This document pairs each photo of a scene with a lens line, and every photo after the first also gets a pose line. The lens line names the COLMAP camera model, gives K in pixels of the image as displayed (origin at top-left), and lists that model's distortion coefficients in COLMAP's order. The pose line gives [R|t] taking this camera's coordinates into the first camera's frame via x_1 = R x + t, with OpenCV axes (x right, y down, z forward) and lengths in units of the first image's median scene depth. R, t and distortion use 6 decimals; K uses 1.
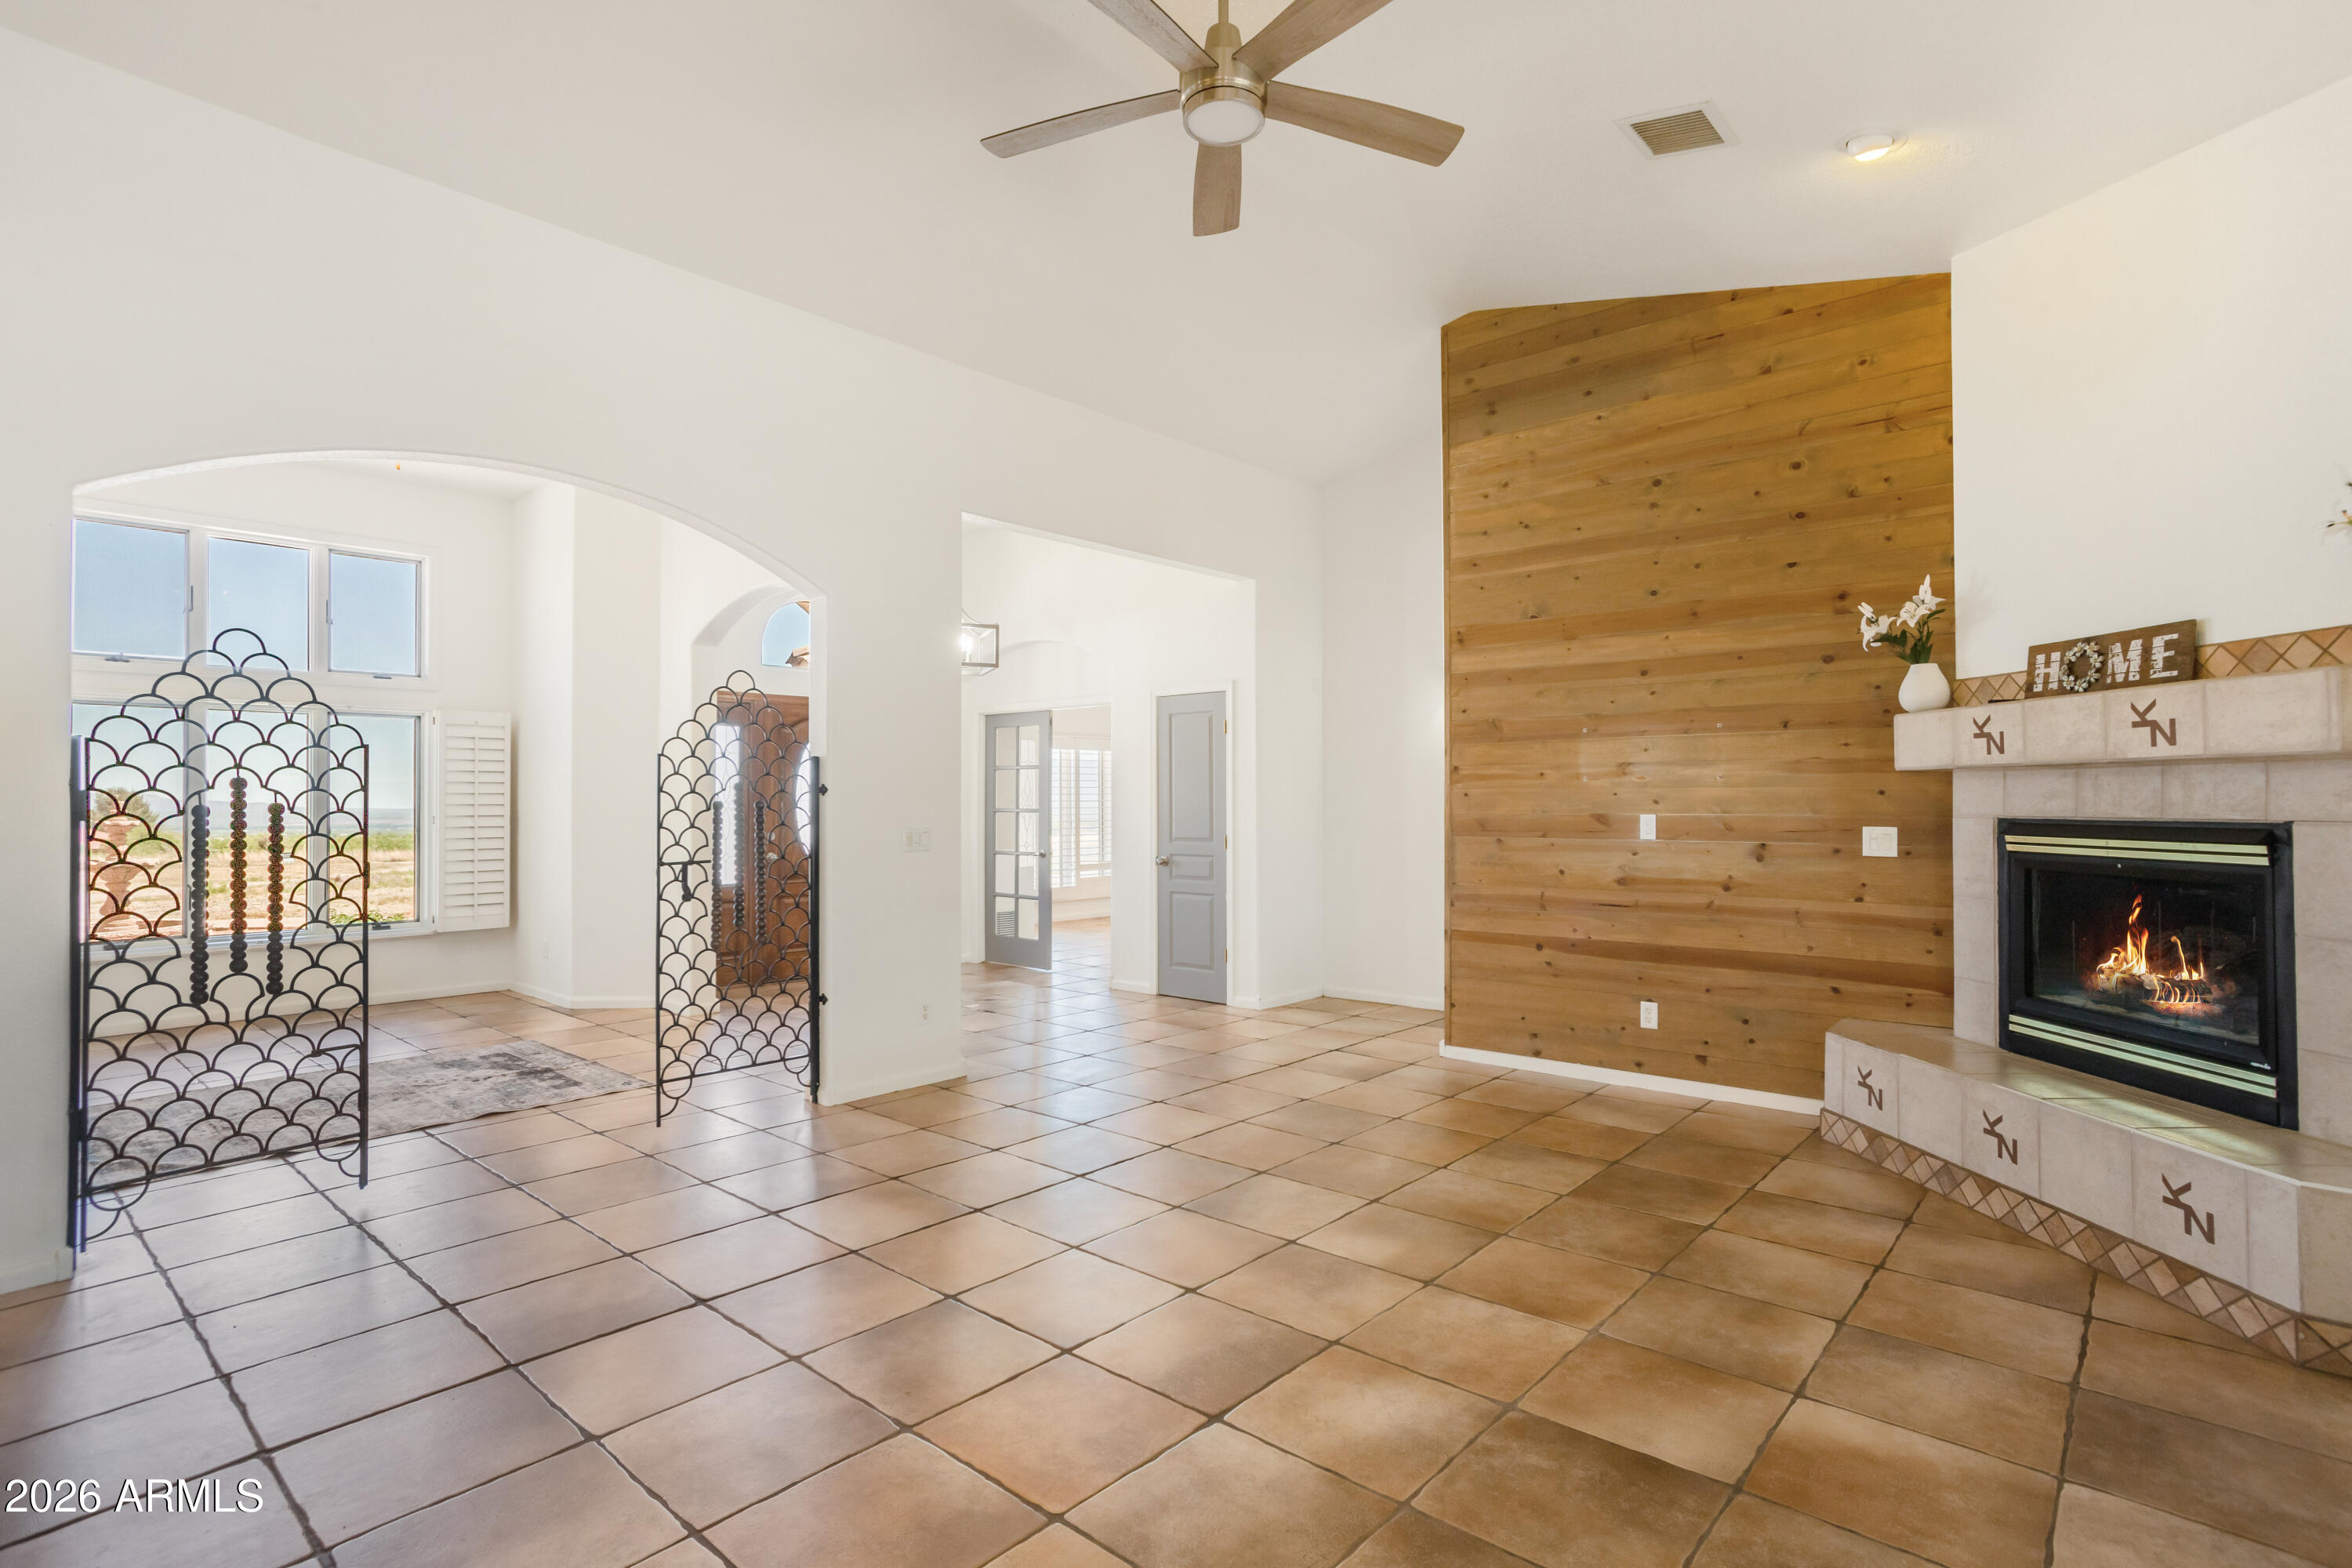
lens RADIAL K [[1150.3, 0, 1181.9], [0, 1150.3, 792.1], [0, 0, 1]] dist [-0.040355, 0.028088]
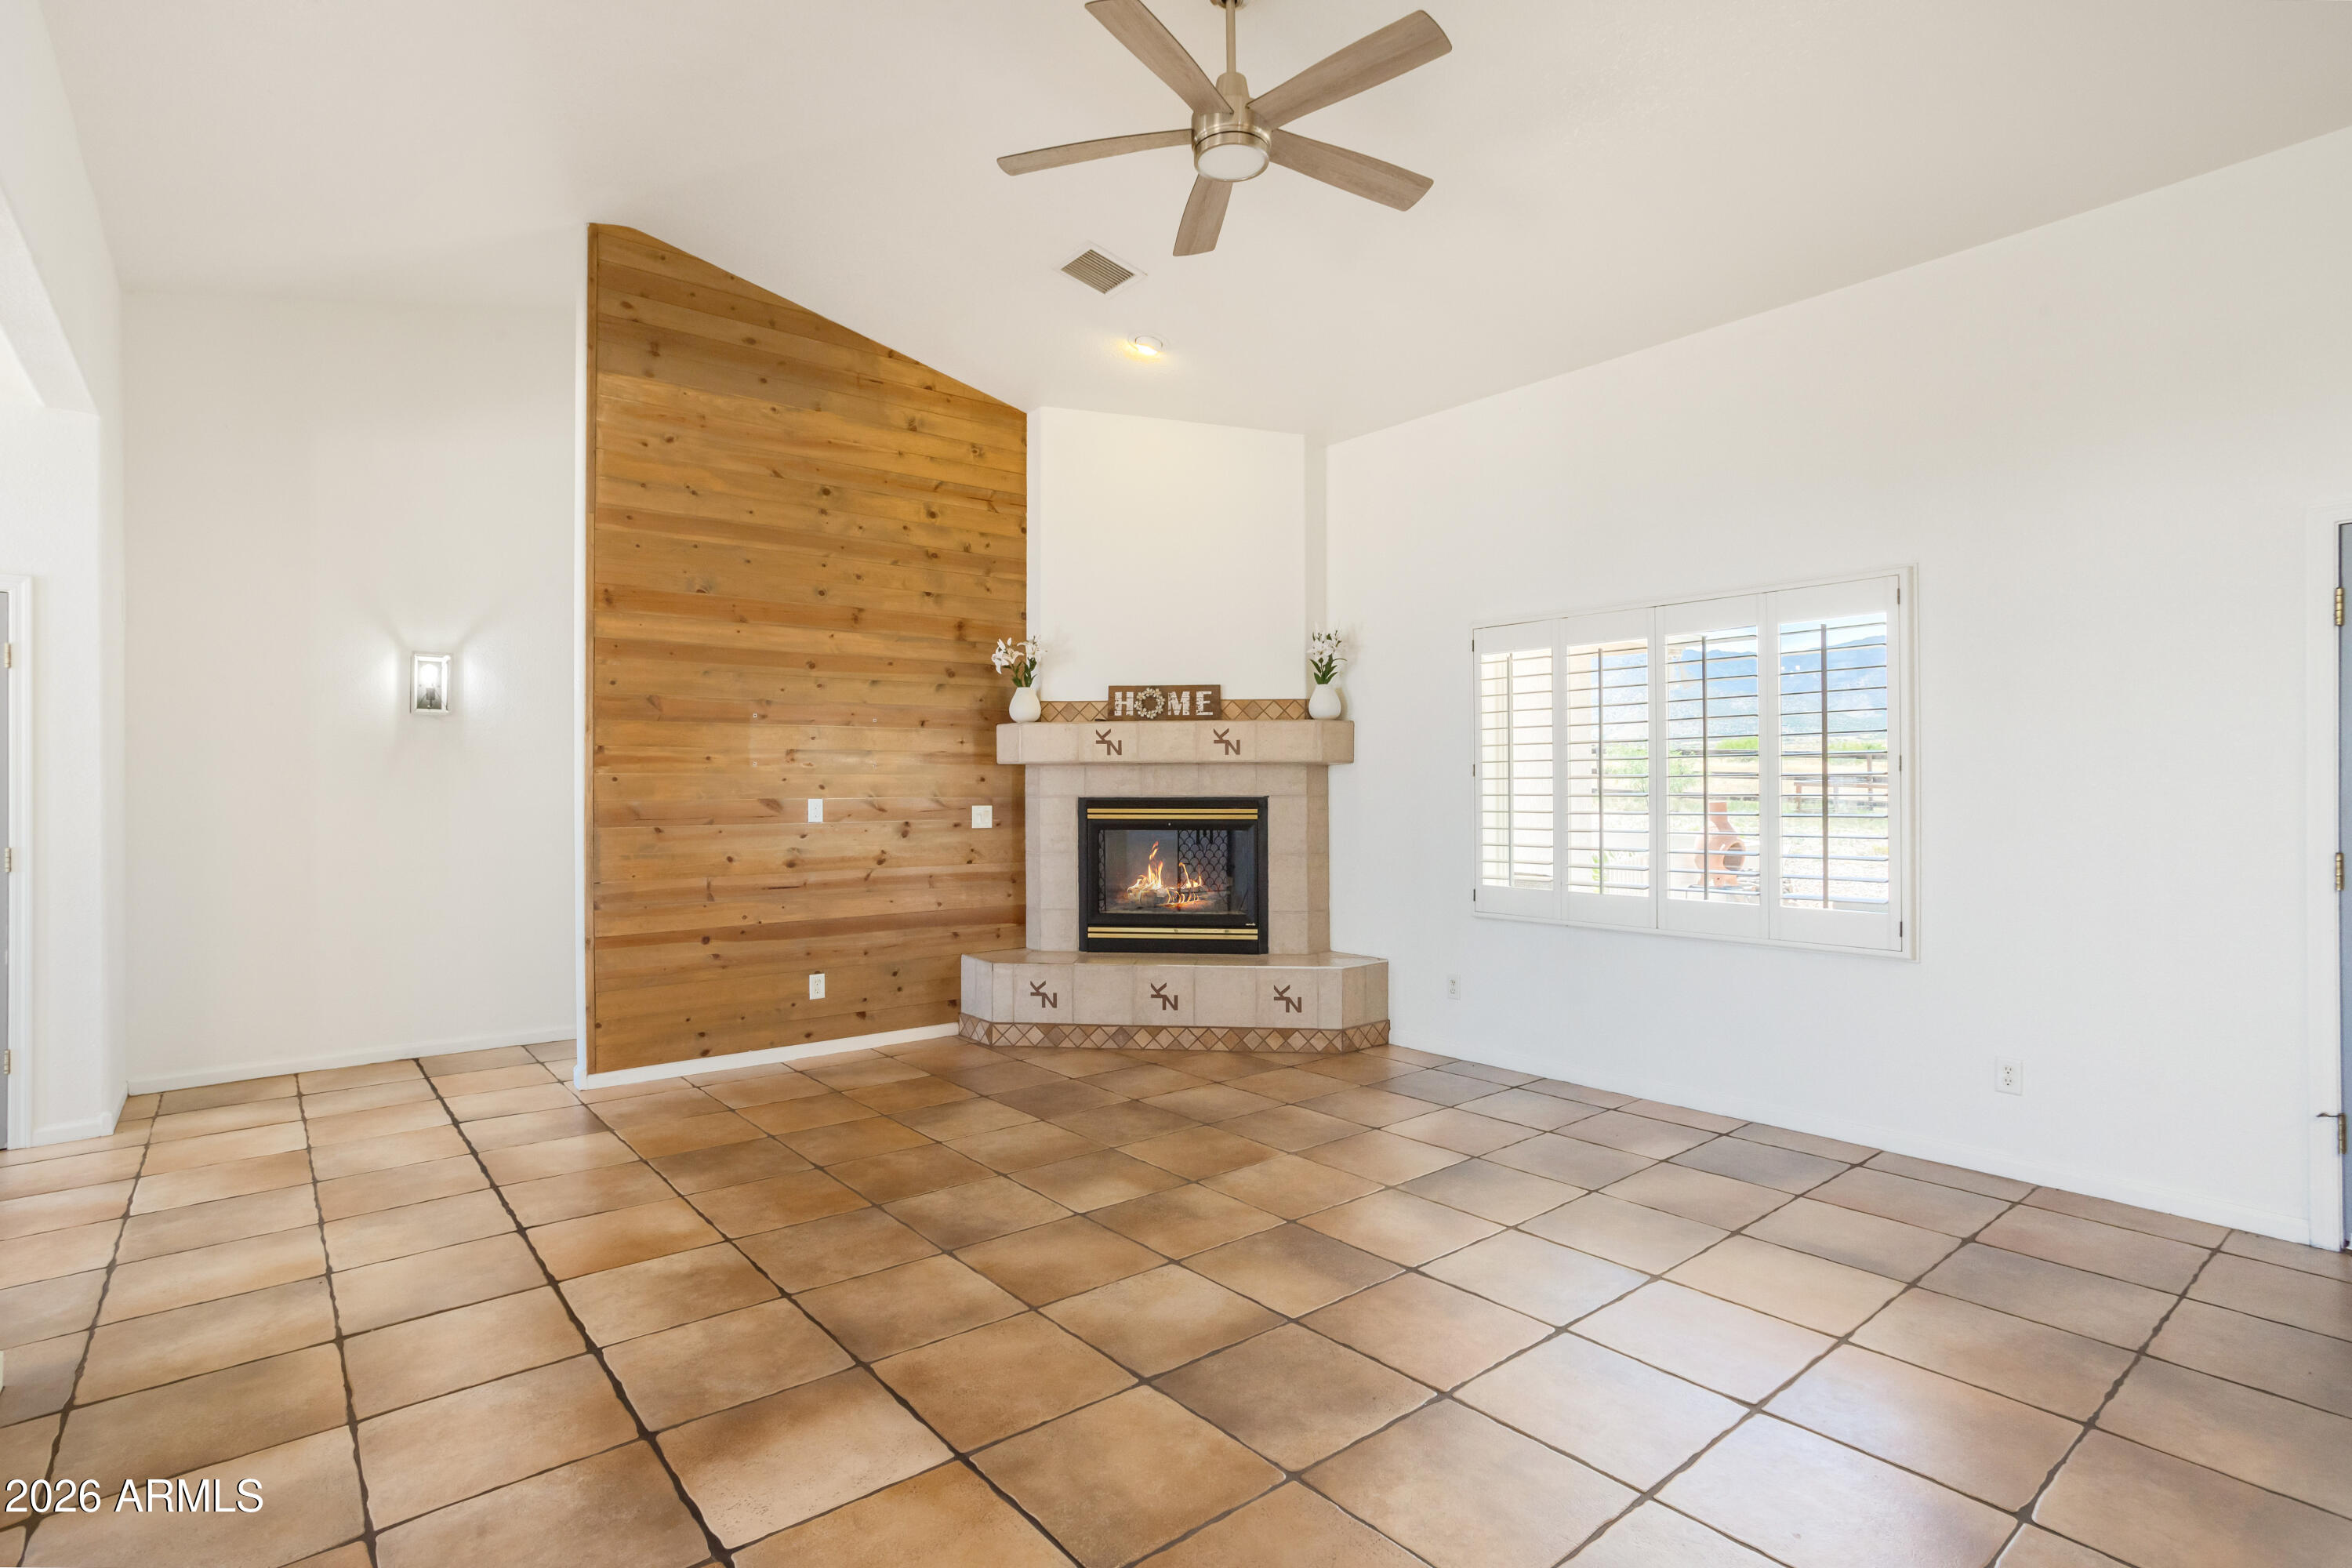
lens RADIAL K [[1150.3, 0, 1170.0], [0, 1150.3, 781.6], [0, 0, 1]] dist [-0.040355, 0.028088]
pose [[0.167932, 0.005583, 0.985783, -0.723941], [-0.005163, 0.999975, -0.004784, 0.008443], [-0.985785, -0.004287, 0.167957, 0.602440]]
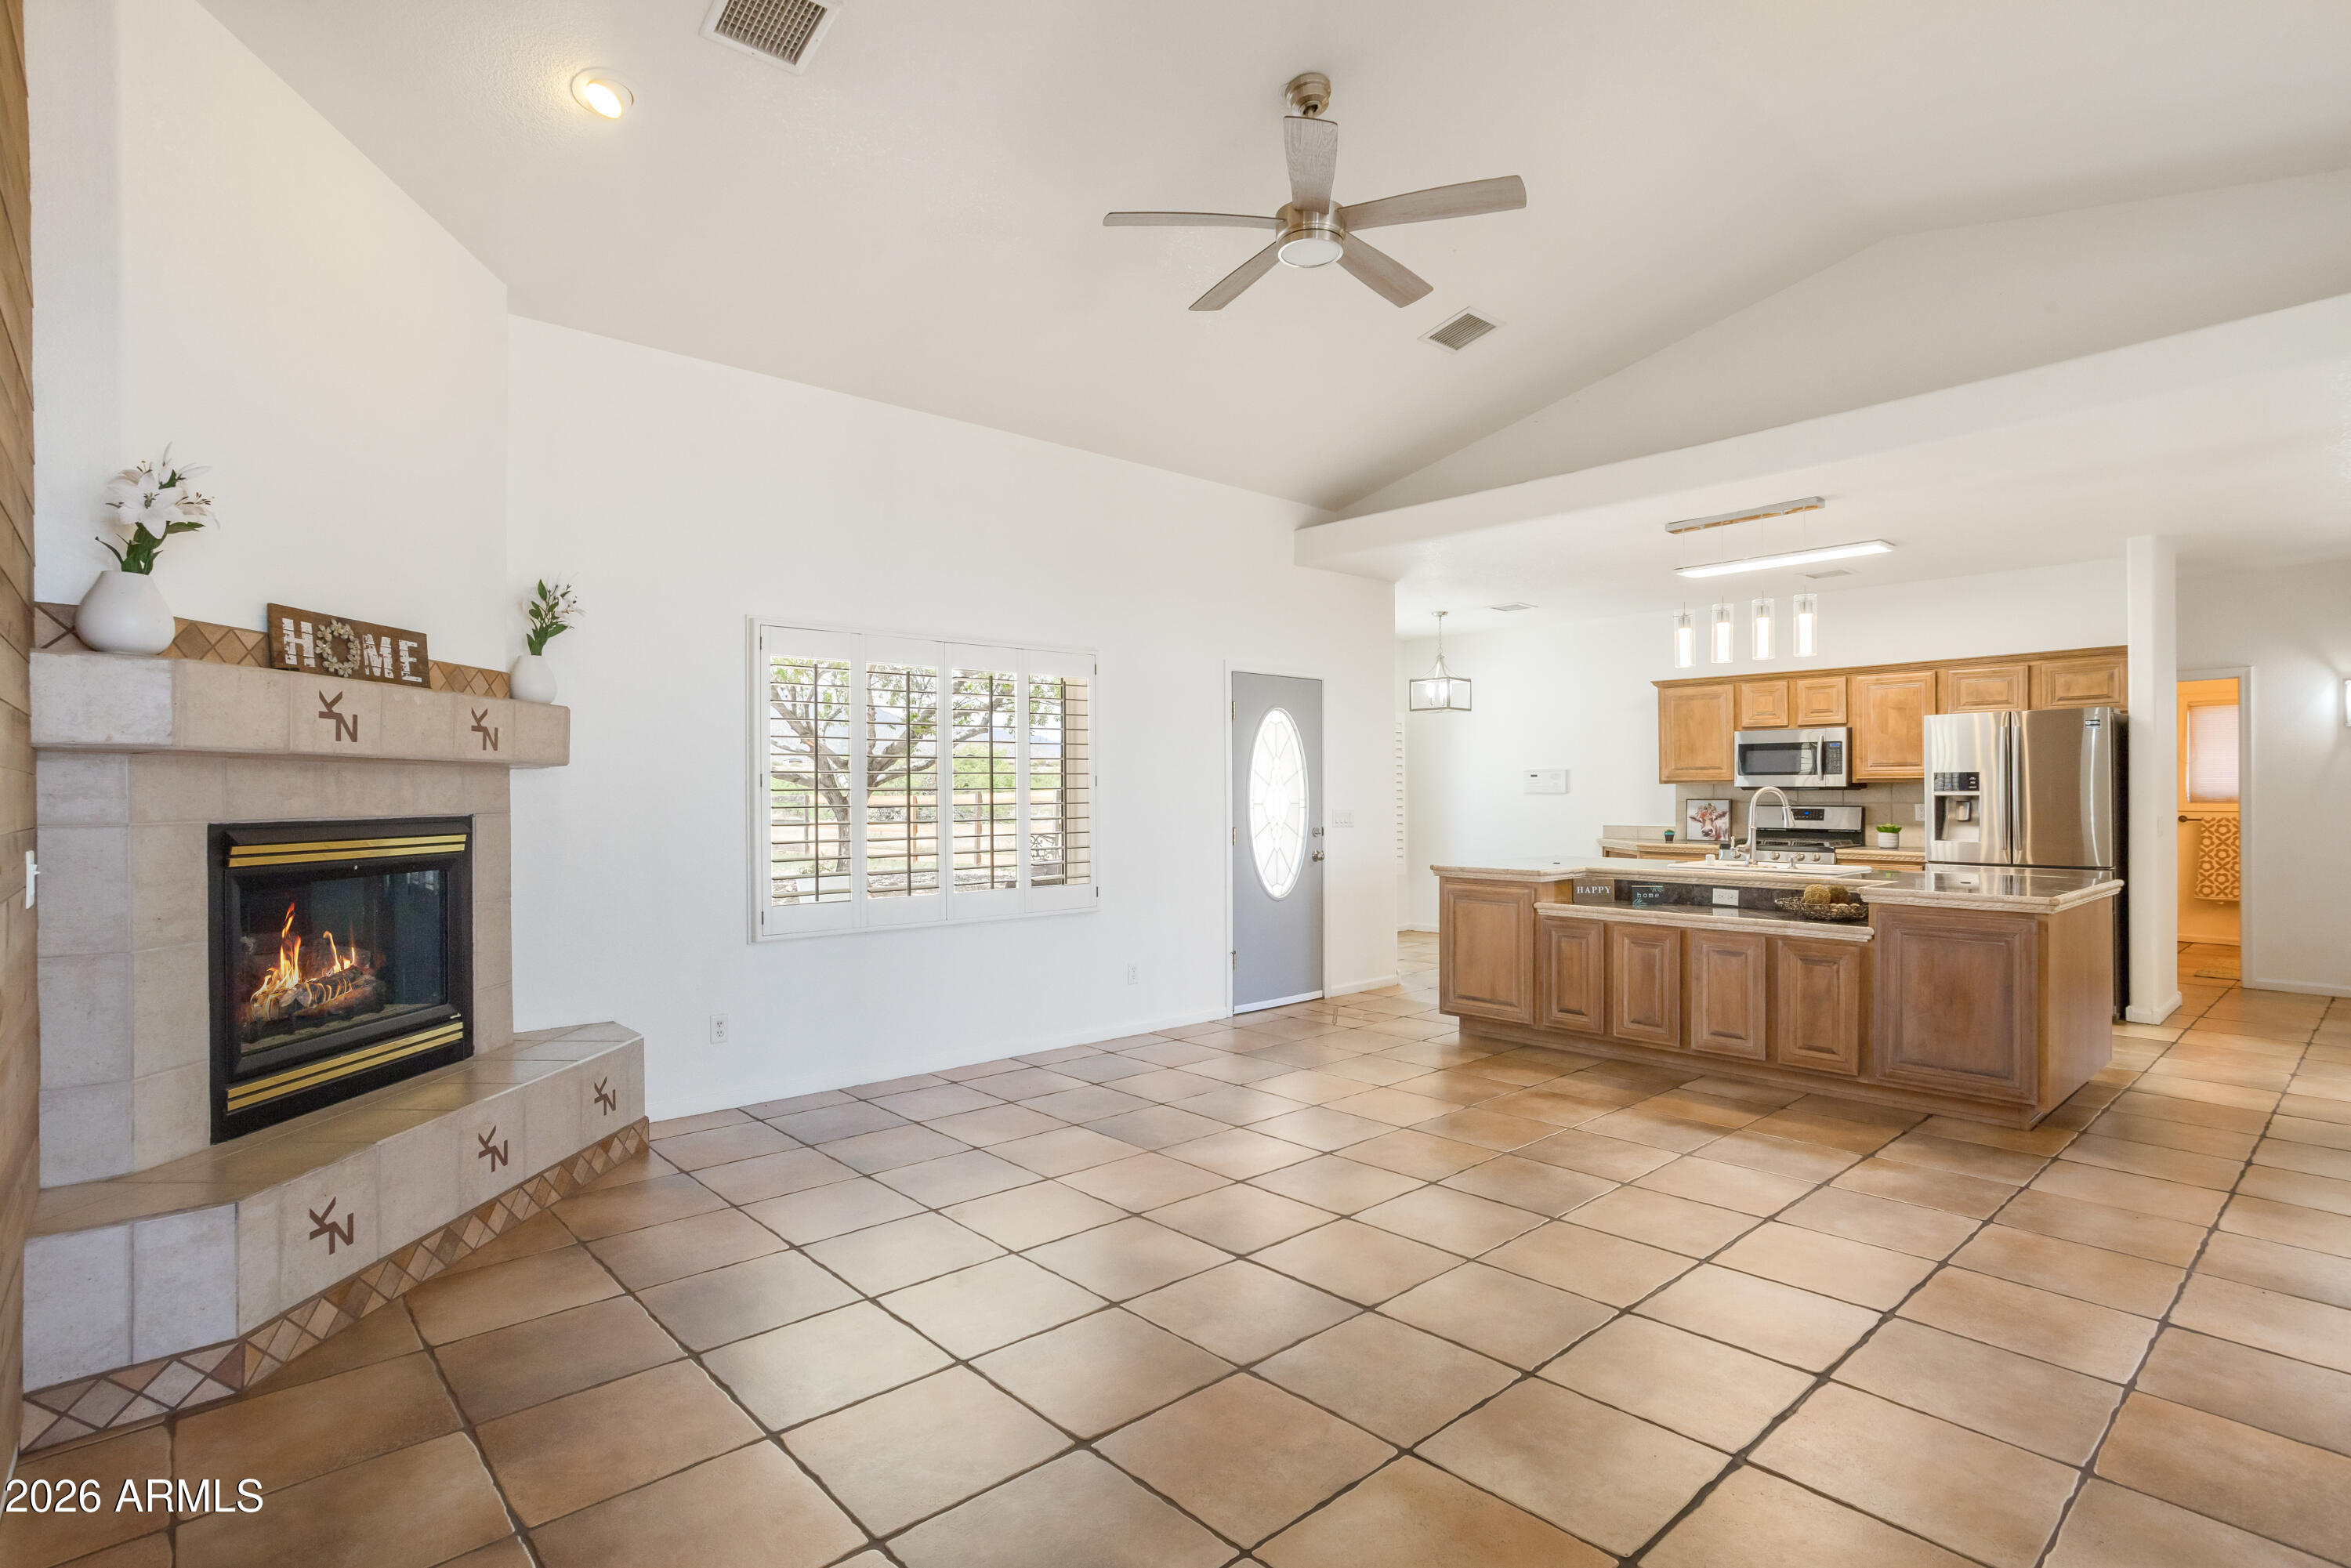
lens RADIAL K [[1149.8, 0, 1177.0], [0, 1149.8, 793.3], [0, 0, 1]] dist [-0.040355, 0.028088]
pose [[-0.992337, 0.006183, 0.123409, 0.024915], [0.005309, 0.999958, -0.007413, 0.011770], [-0.123450, -0.006701, -0.992328, 1.567884]]
